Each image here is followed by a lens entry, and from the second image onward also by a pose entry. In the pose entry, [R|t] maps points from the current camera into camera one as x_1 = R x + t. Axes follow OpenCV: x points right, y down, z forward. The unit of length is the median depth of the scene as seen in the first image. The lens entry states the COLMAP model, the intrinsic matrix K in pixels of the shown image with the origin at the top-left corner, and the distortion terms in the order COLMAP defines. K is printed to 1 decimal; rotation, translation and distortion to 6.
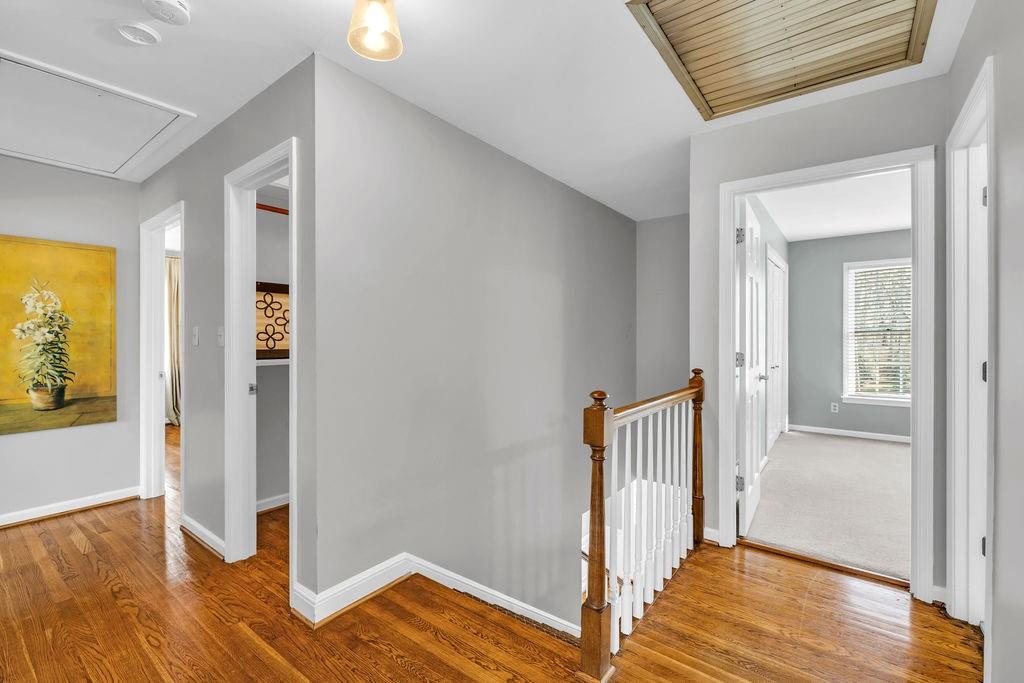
lens RADIAL K [[442.8, 0, 509.9], [0, 442.8, 339.3], [0, 0, 1]] dist [-0.001765, -0.000419]
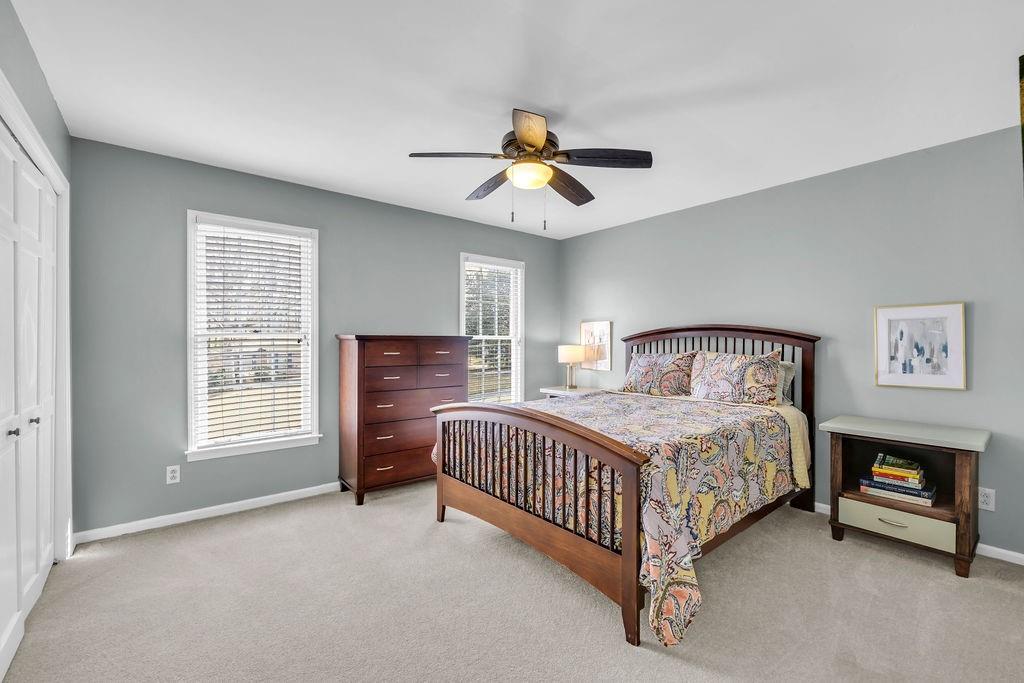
lens RADIAL K [[442.8, 0, 507.9], [0, 442.8, 339.2], [0, 0, 1]] dist [-0.001765, -0.000419]
pose [[0.221444, -0.002714, 0.975169, 0.300232], [0.008935, 0.999960, 0.000754, -0.007709], [-0.975132, 0.008546, 0.221459, 0.483788]]
